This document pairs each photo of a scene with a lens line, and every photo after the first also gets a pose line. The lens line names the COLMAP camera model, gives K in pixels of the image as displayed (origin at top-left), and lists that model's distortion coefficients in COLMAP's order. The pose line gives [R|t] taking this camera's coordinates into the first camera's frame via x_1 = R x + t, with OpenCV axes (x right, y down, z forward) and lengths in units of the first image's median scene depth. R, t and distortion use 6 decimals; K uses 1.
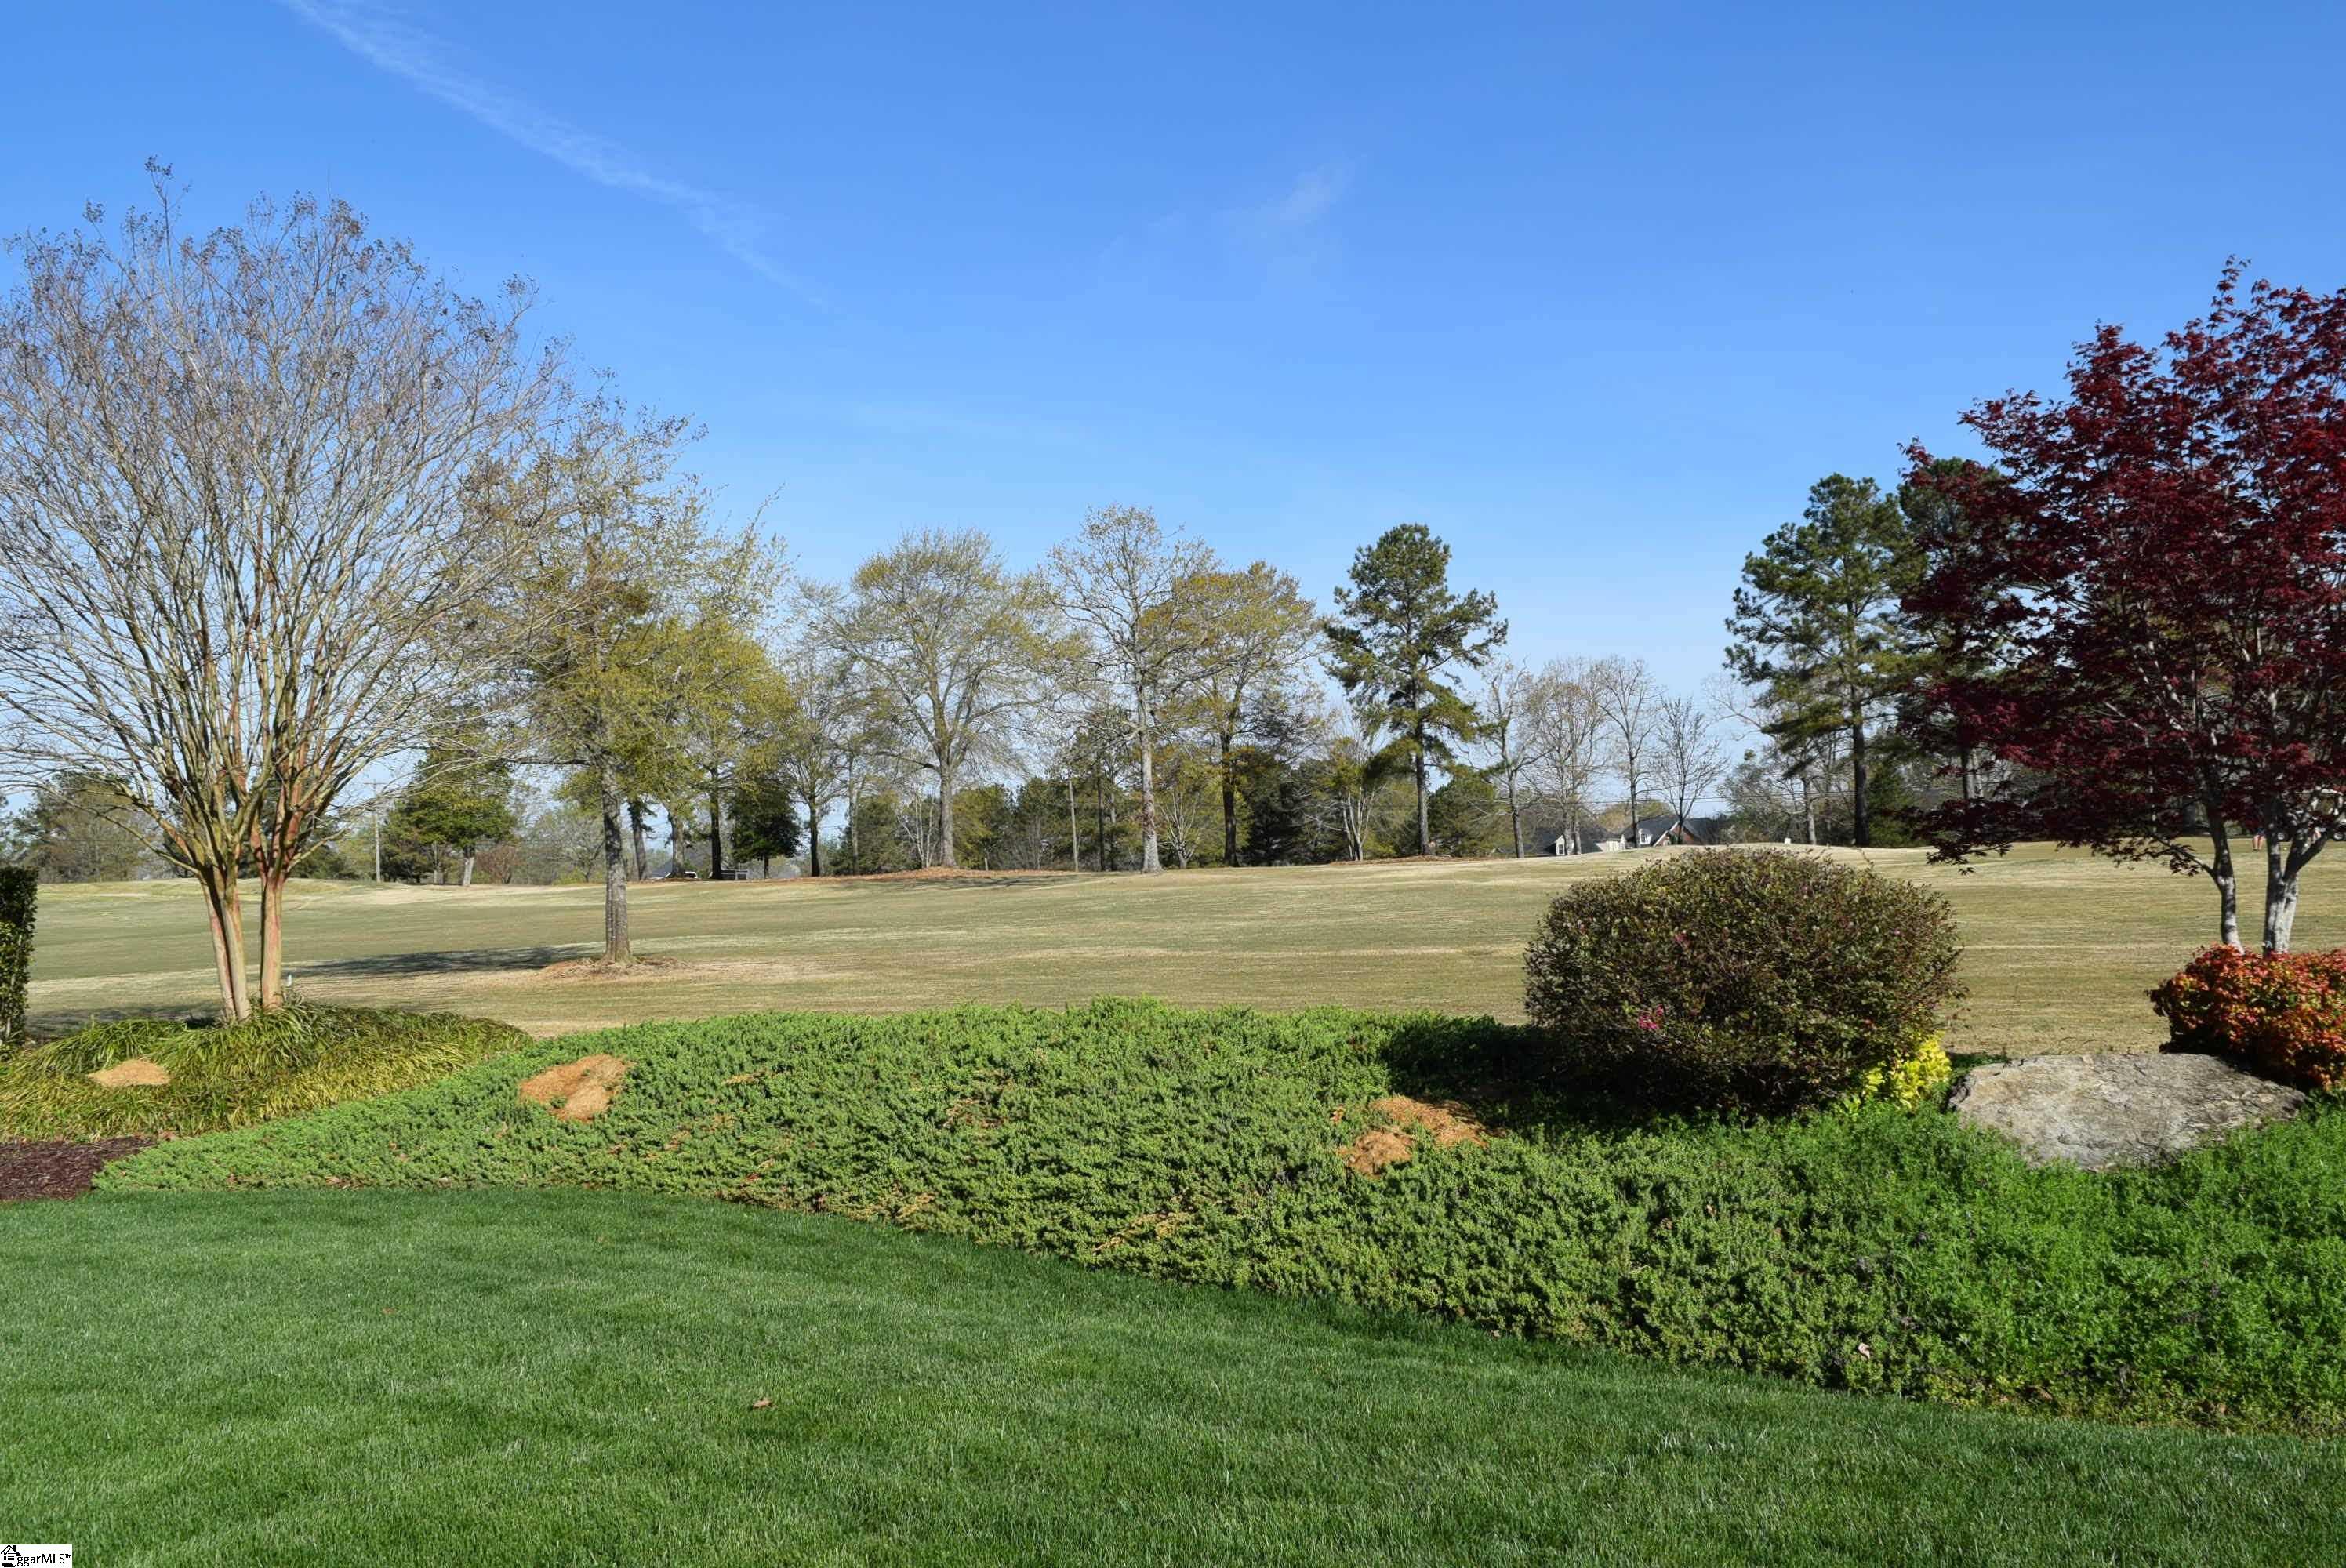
lens RADIAL K [[1834.0, 0, 1178.0], [0, 1834.0, 778.9], [0, 0, 1]] dist [-0.013451, 0.005891]
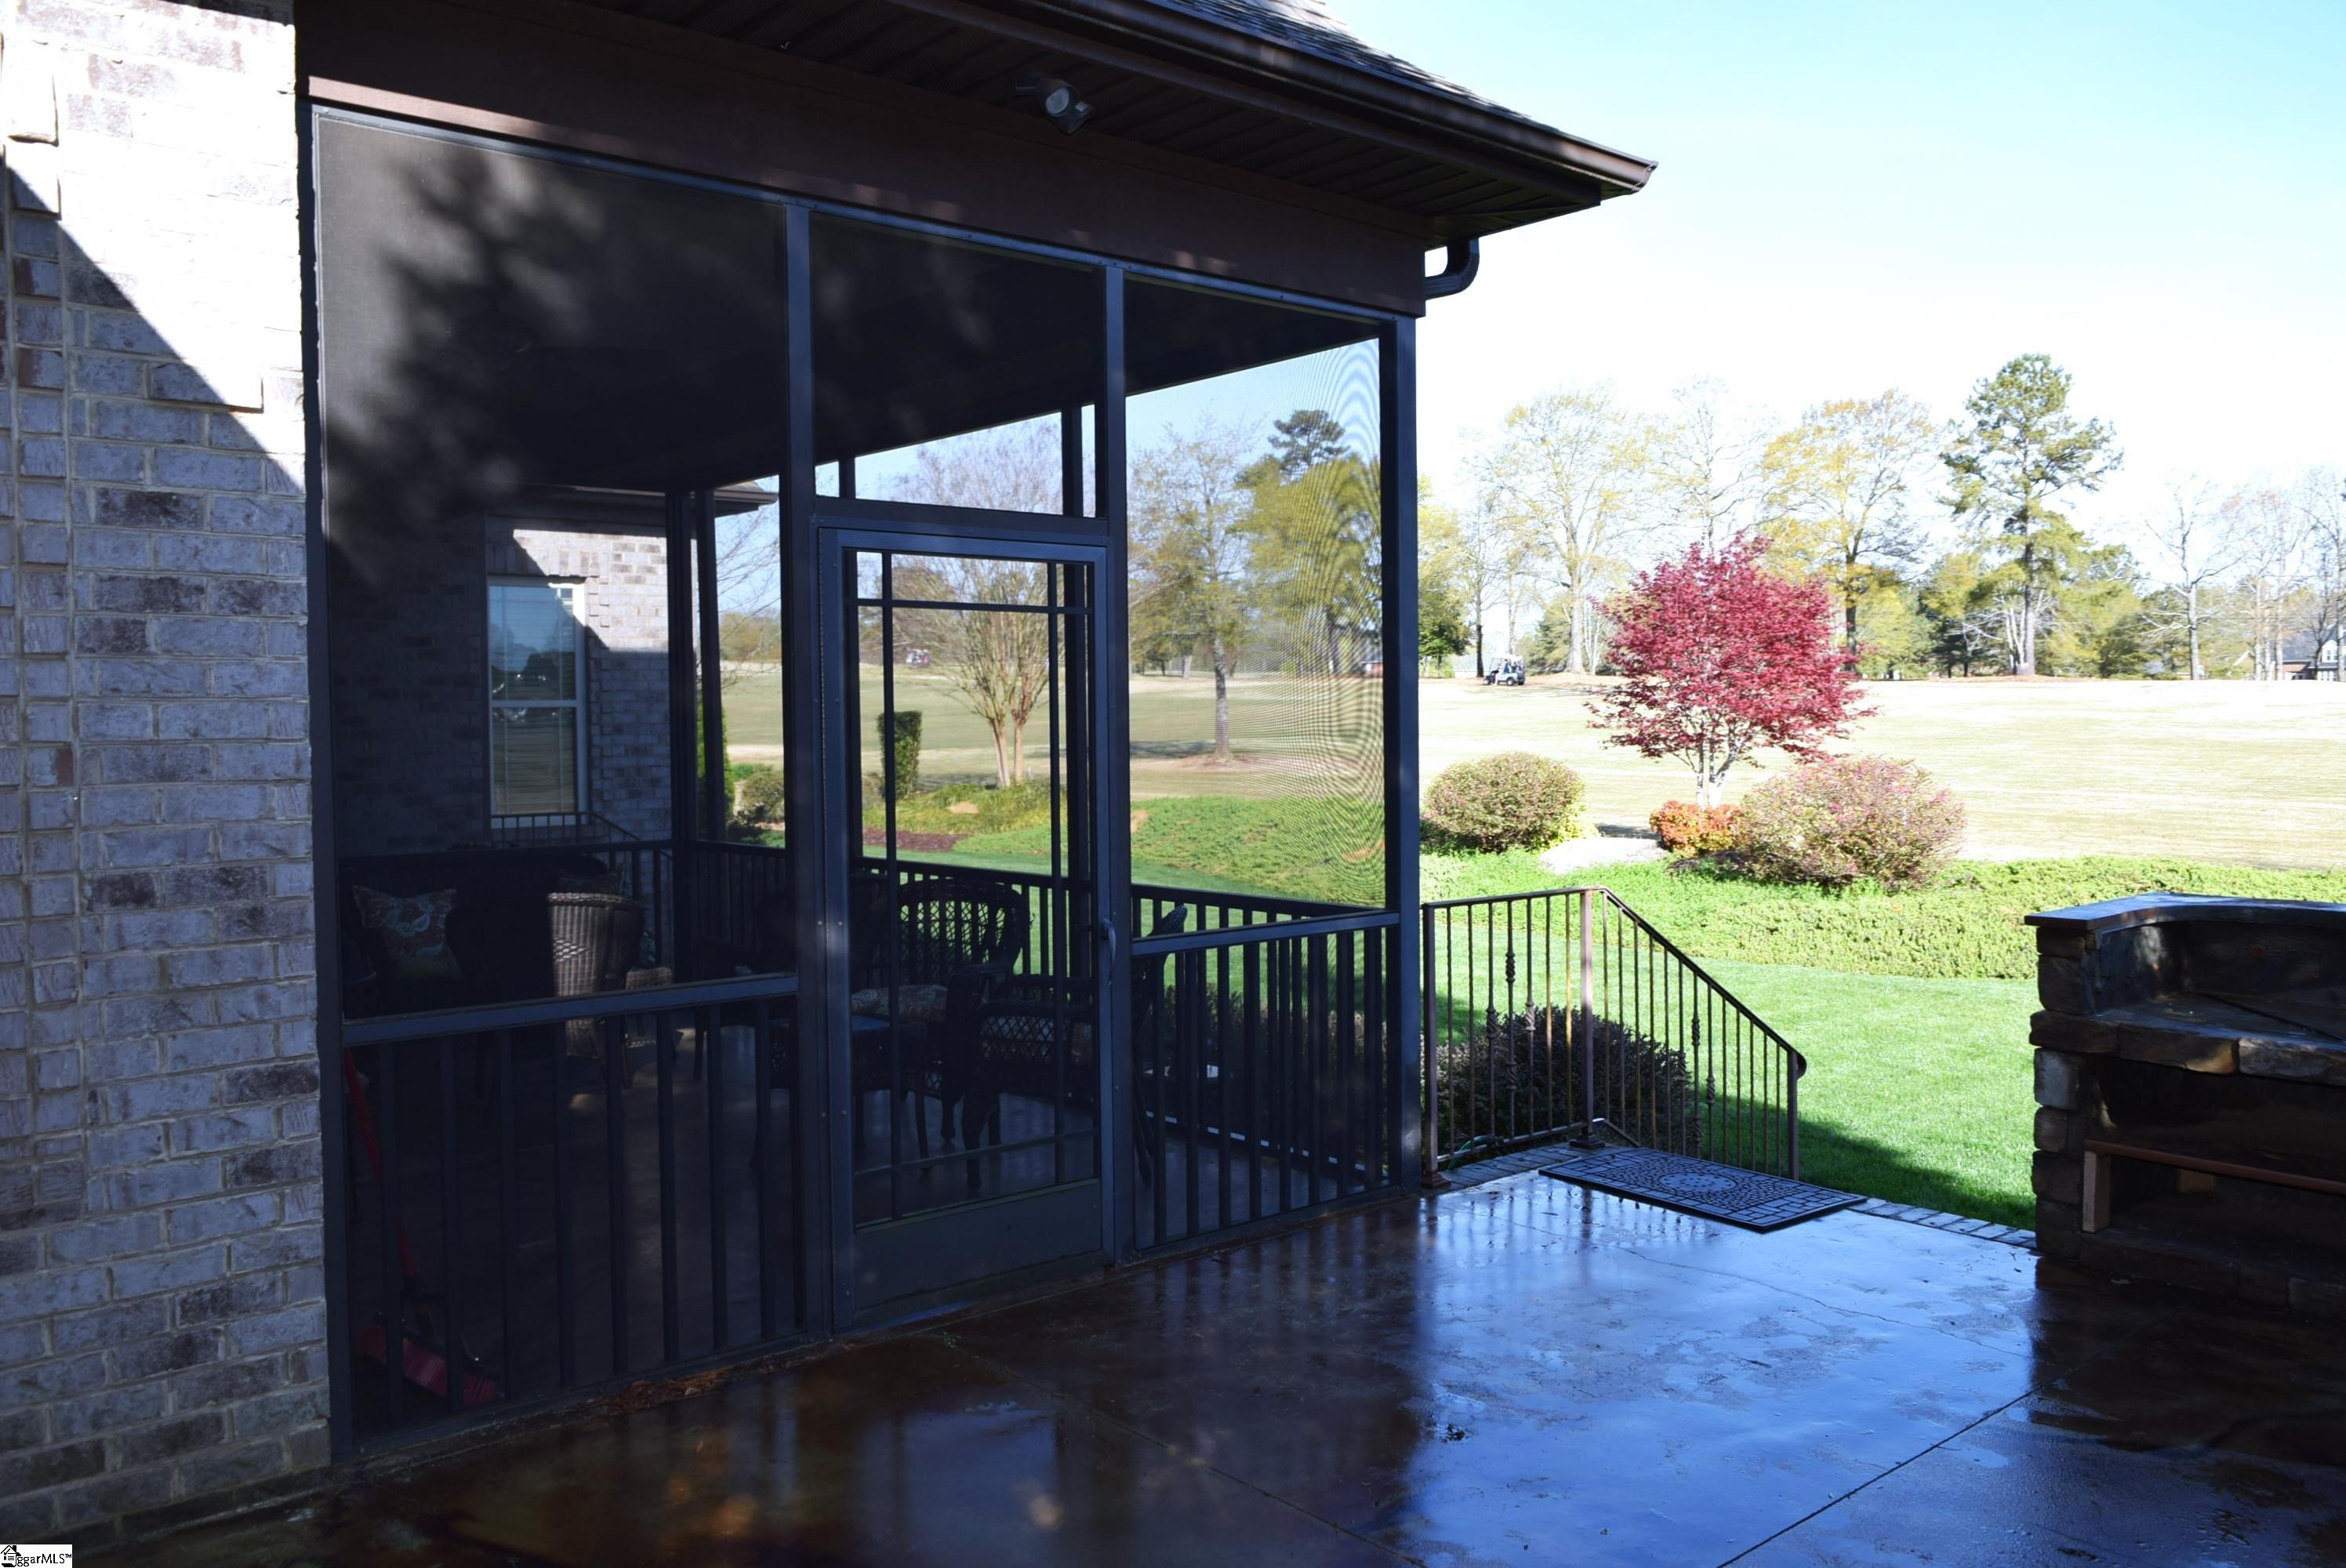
lens RADIAL K [[1834.0, 0, 1178.0], [0, 1834.0, 778.9], [0, 0, 1]] dist [-0.013451, 0.005891]
pose [[0.924069, 0.047093, -0.379313, 0.084072], [-0.001661, 0.992866, 0.119223, -0.023014], [0.382222, -0.109540, 0.917555, -0.154422]]
